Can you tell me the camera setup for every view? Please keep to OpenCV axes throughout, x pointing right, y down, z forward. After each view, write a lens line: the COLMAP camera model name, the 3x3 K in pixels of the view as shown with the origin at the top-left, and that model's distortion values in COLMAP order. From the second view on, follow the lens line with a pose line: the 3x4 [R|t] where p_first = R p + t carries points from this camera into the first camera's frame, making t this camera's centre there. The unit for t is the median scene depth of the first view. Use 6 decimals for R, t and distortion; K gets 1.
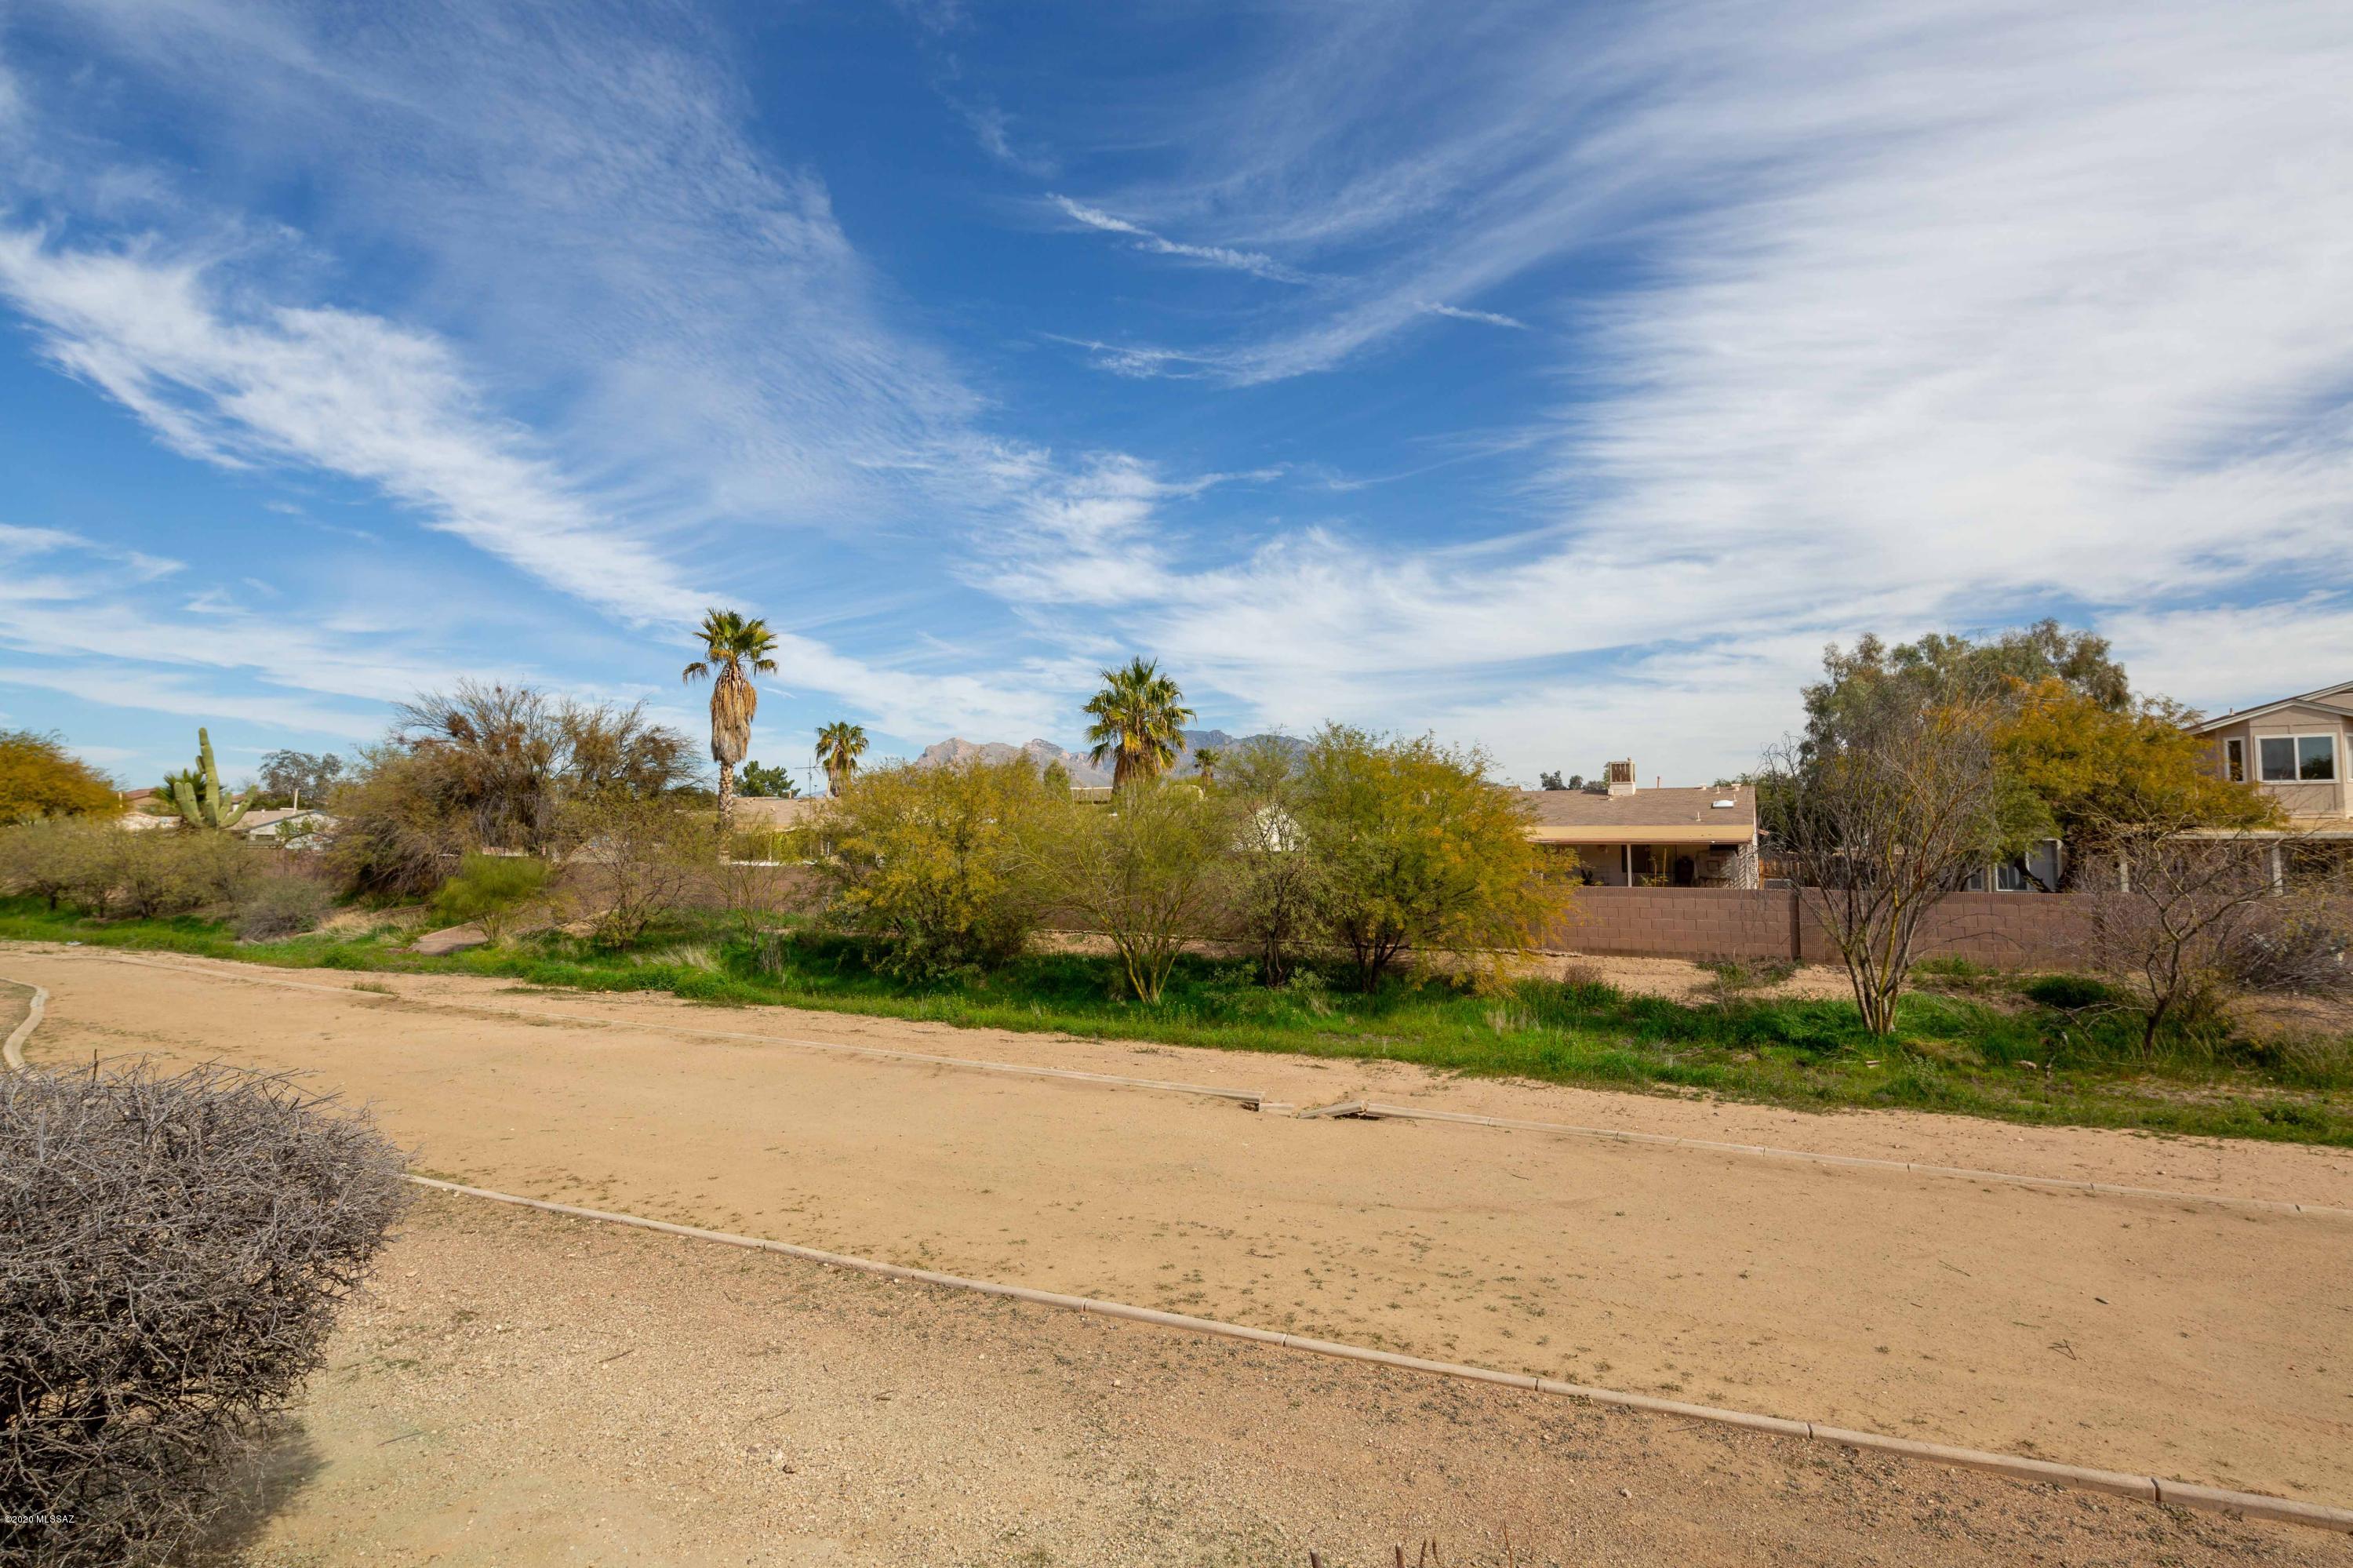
lens RADIAL K [[1077.9, 0, 1168.7], [0, 1077.9, 806.1], [0, 0, 1]] dist [-0.035389, -0.000251]
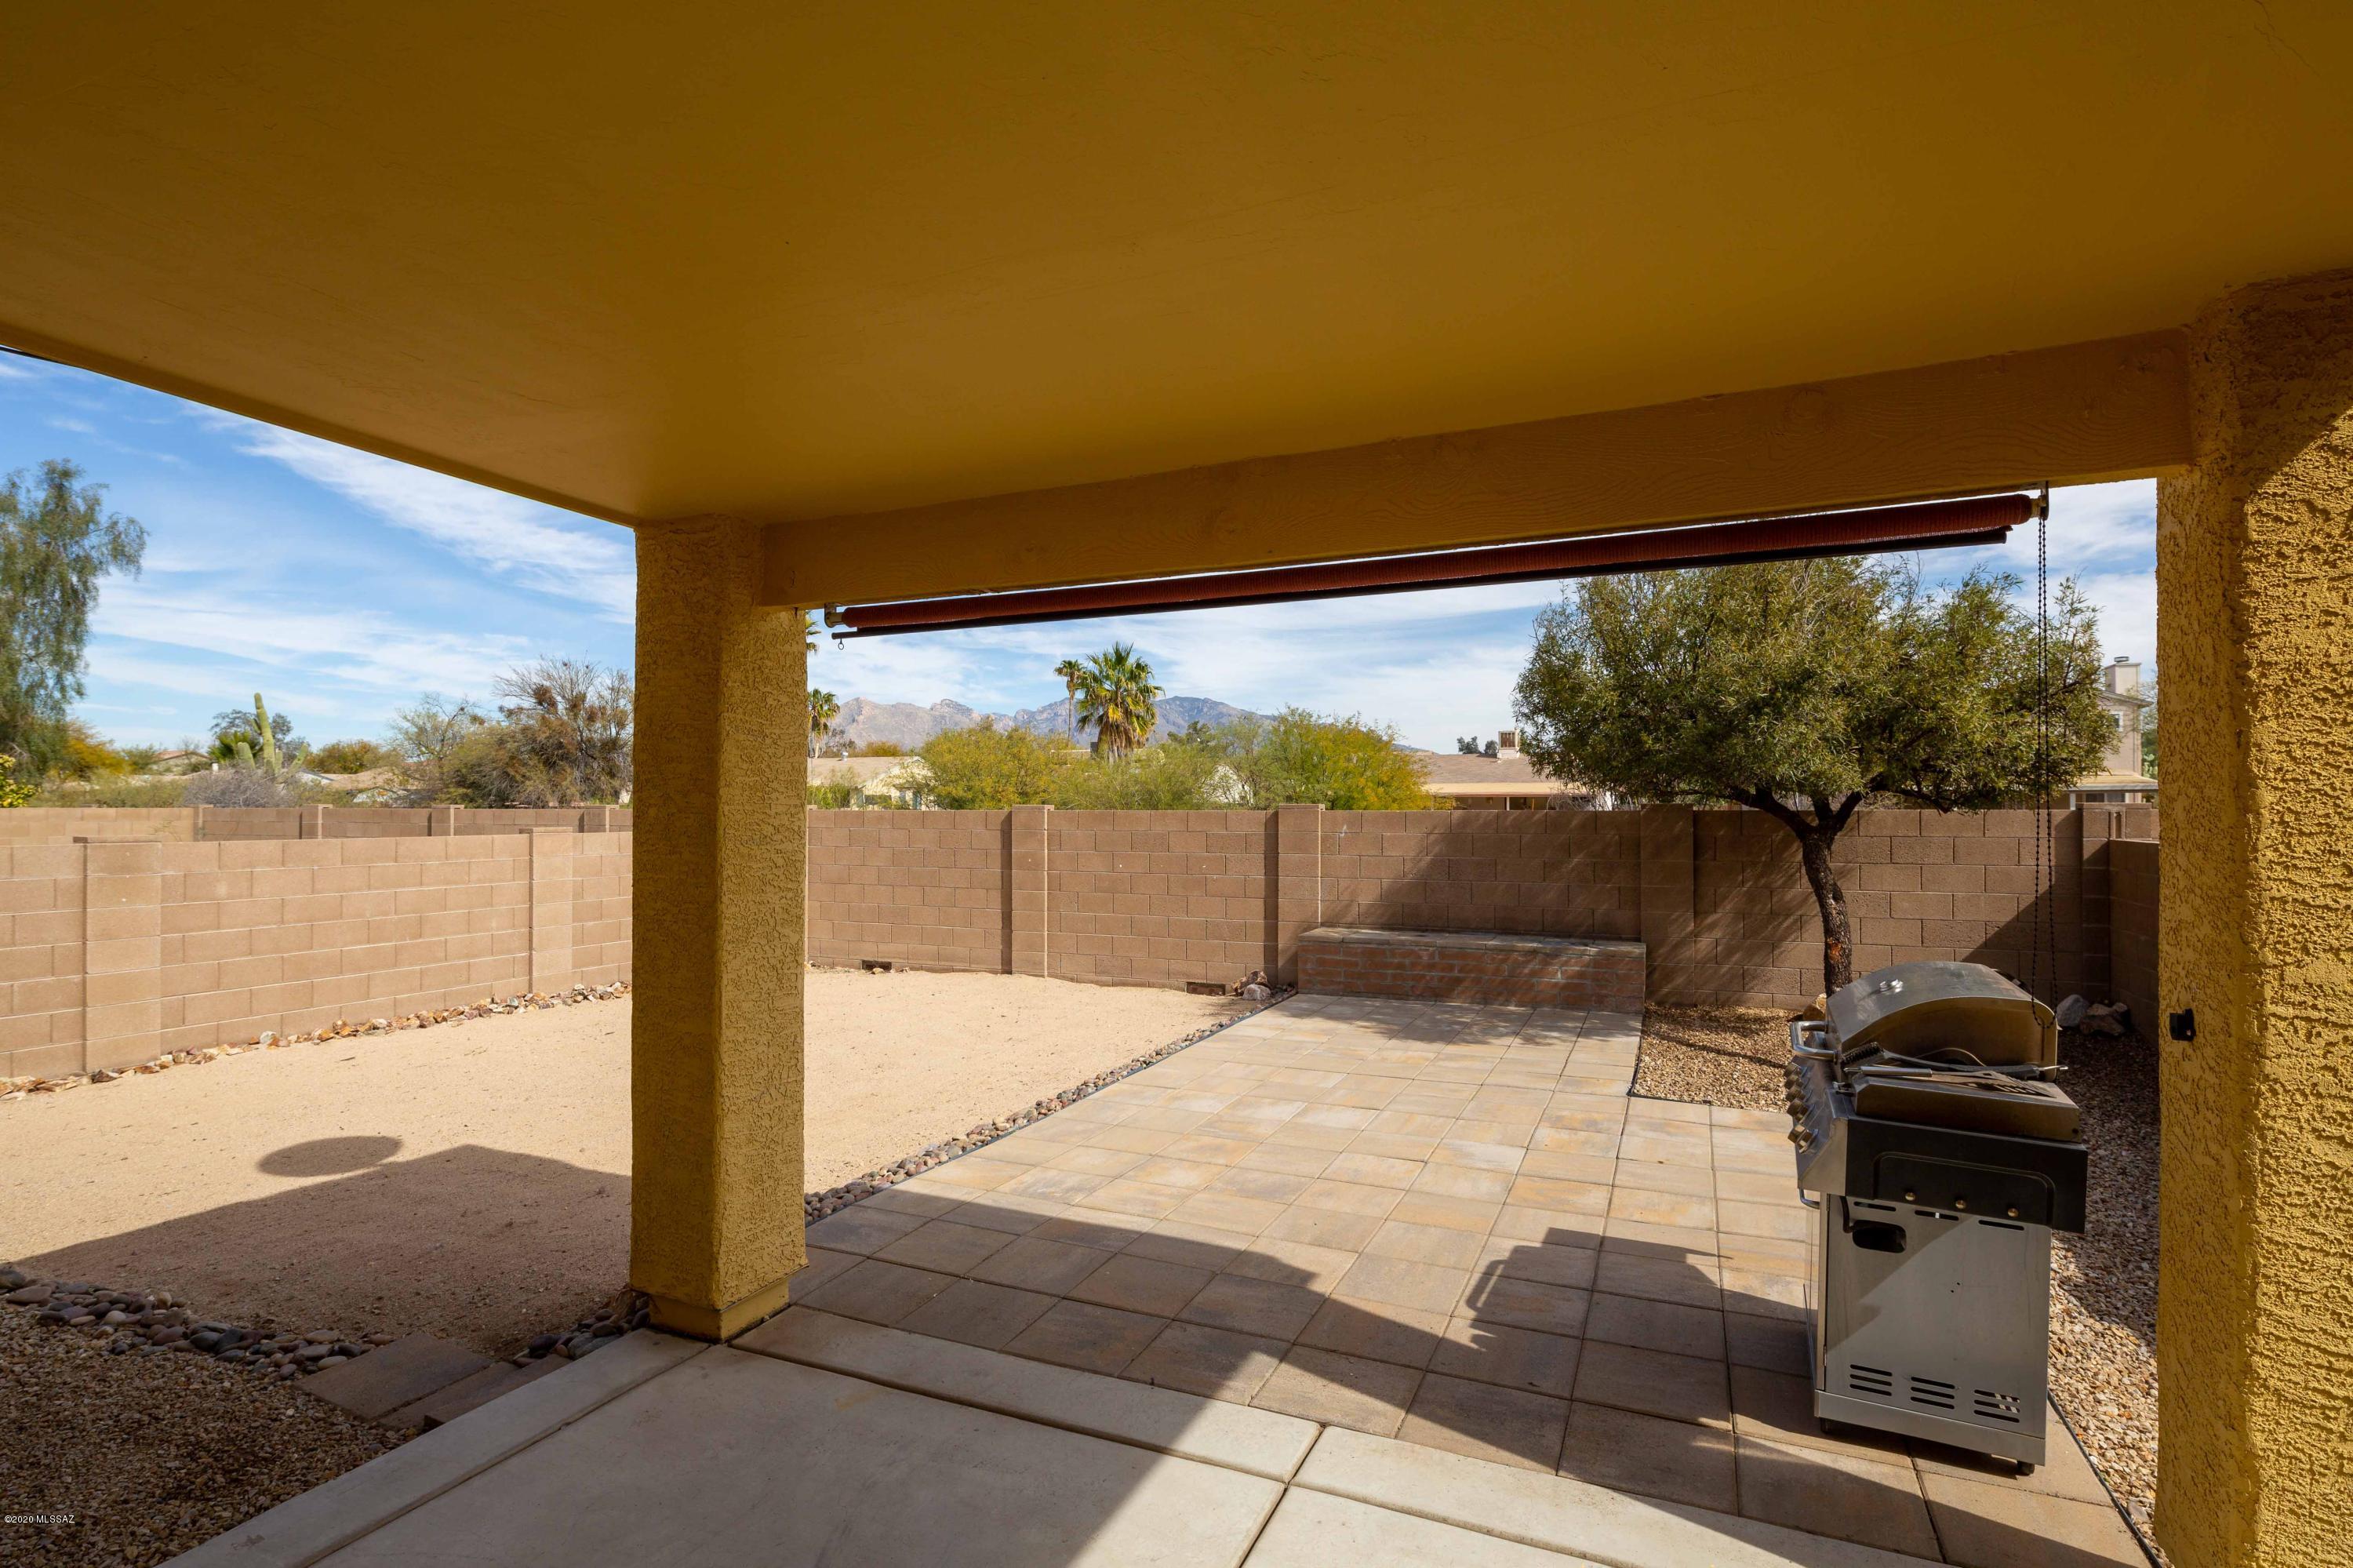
lens RADIAL K [[1140.2, 0, 1179.4], [0, 1140.2, 796.1], [0, 0, 1]] dist [-0.003335, -0.003855]
pose [[0.996237, 0.000240, 0.086665, -0.069214], [-0.002227, 0.999737, 0.022839, 0.004239], [-0.086637, -0.022946, 0.995976, -0.275437]]
